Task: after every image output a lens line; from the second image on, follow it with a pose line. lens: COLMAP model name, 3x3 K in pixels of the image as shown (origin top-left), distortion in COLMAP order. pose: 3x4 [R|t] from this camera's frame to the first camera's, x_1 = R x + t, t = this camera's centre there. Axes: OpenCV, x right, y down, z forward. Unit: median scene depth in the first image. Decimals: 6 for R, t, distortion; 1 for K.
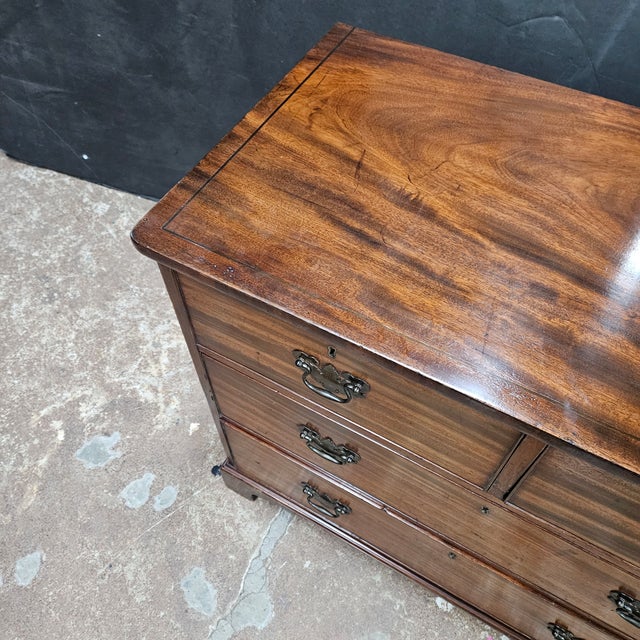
lens RADIAL K [[586.1, 0, 310.8], [0, 586.1, 311.1], [0, 0, 1]] dist [0.034334, 0.000000]
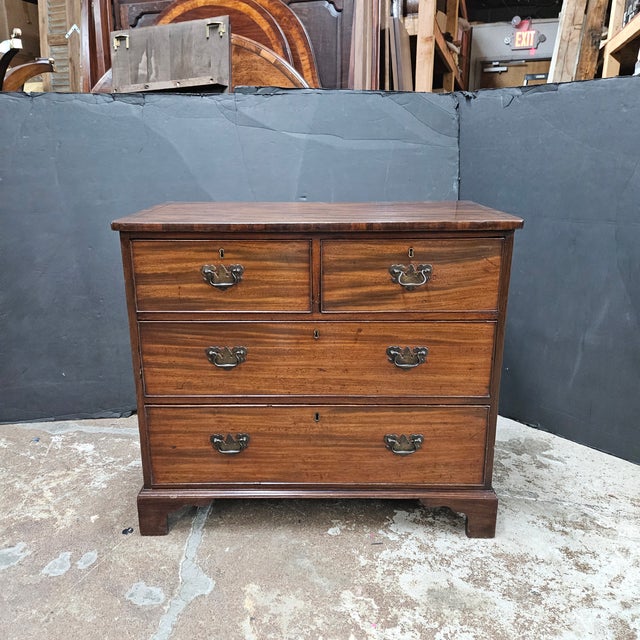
lens RADIAL K [[586.1, 0, 312.1], [0, 586.1, 305.0], [0, 0, 1]] dist [0.034334, 0.000000]
pose [[0.876106, -0.121829, 0.466472, -0.330903], [0.391005, 0.745587, -0.539643, 0.714622], [-0.282051, 0.655178, 0.700849, -0.222242]]
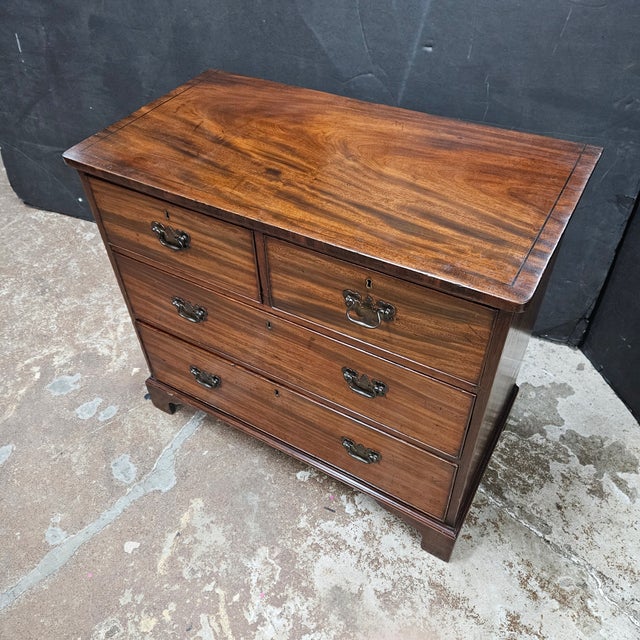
lens RADIAL K [[586.1, 0, 302.9], [0, 586.1, 321.0], [0, 0, 1]] dist [0.034334, 0.000000]
pose [[0.998806, -0.001950, -0.048810, 0.257998], [-0.007017, 0.983115, -0.182857, 0.344852], [0.048342, 0.182981, 0.981927, -0.328670]]
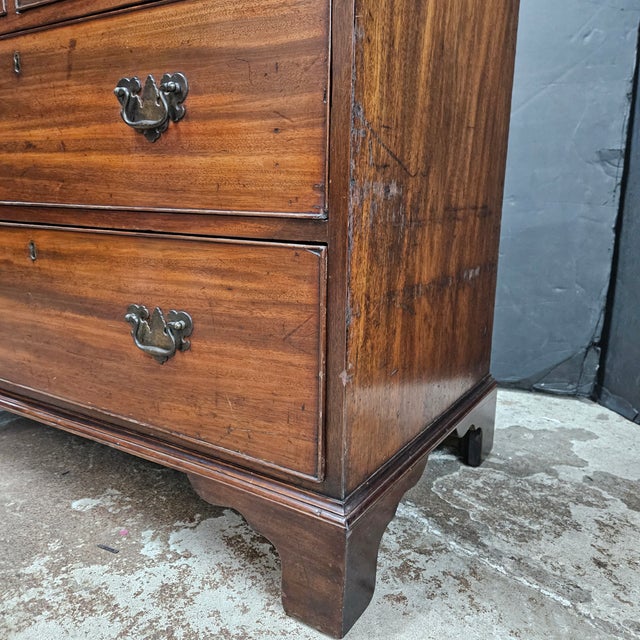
lens RADIAL K [[586.1, 0, 318.4], [0, 586.1, 320.8], [0, 0, 1]] dist [0.034334, 0.000000]
pose [[0.998261, 0.032484, -0.049183, 0.457846], [-0.057160, 0.737158, -0.673298, 0.685427], [0.014384, 0.674939, 0.737734, 0.323894]]
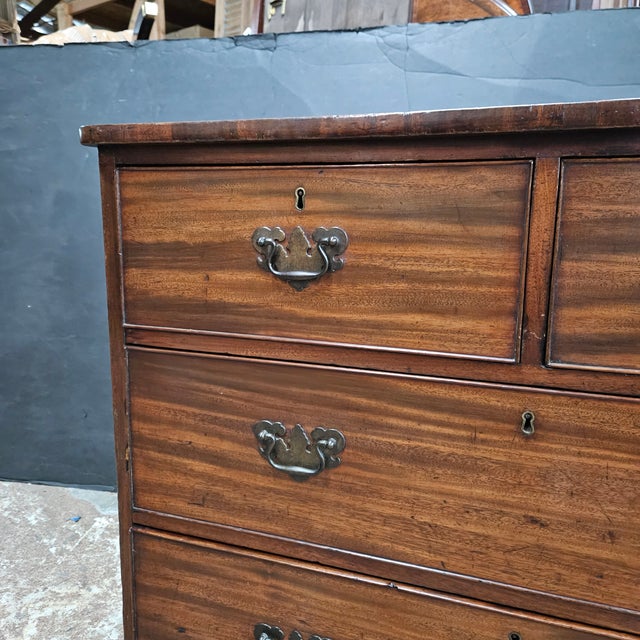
lens RADIAL K [[586.1, 0, 307.6], [0, 586.1, 307.7], [0, 0, 1]] dist [0.034334, 0.000000]
pose [[0.985344, -0.011785, 0.170174, -0.049326], [0.128767, 0.705694, -0.696717, 0.388468], [-0.111880, 0.708418, 0.696869, 0.236869]]
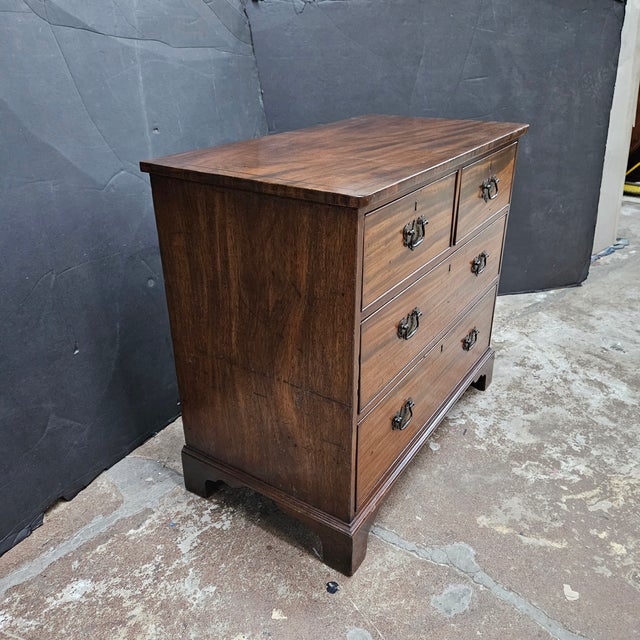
lens RADIAL K [[586.1, 0, 331.3], [0, 586.1, 307.7], [0, 0, 1]] dist [0.034334, 0.000000]
pose [[0.044818, -0.410803, 0.910622, -0.819323], [0.811982, 0.545992, 0.206346, -0.158806], [-0.581959, 0.730160, 0.358035, 0.352267]]
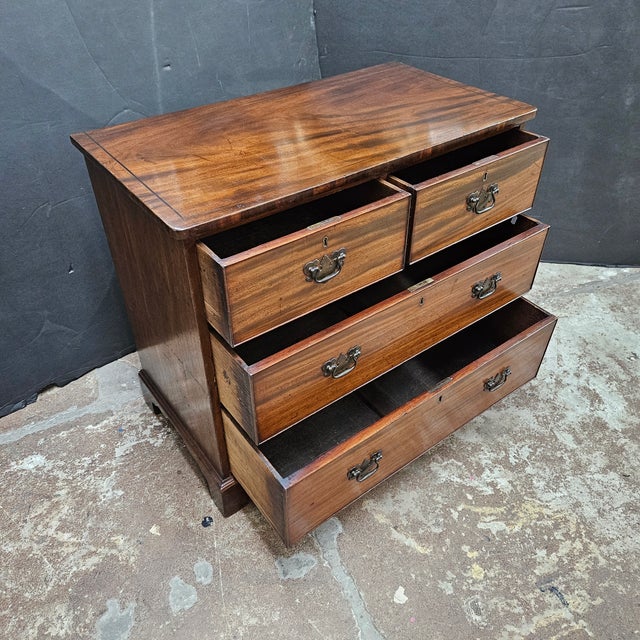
lens RADIAL K [[586.1, 0, 323.9], [0, 586.1, 316.6], [0, 0, 1]] dist [0.034334, 0.000000]
pose [[0.394876, -0.564968, 0.724489, -0.648717], [0.744290, 0.659025, 0.108250, 0.064094], [-0.538614, 0.496485, 0.680733, -0.047859]]
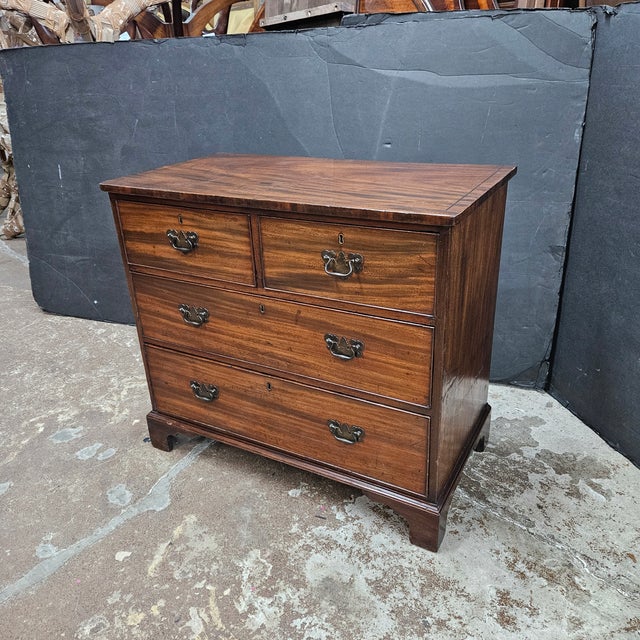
lens RADIAL K [[586.1, 0, 316.5], [0, 586.1, 315.1], [0, 0, 1]] dist [0.034334, 0.000000]
pose [[0.999345, -0.032521, -0.015849, 0.276573], [0.020137, 0.863985, -0.503114, 0.729988], [0.030056, 0.502466, 0.864075, -0.352058]]
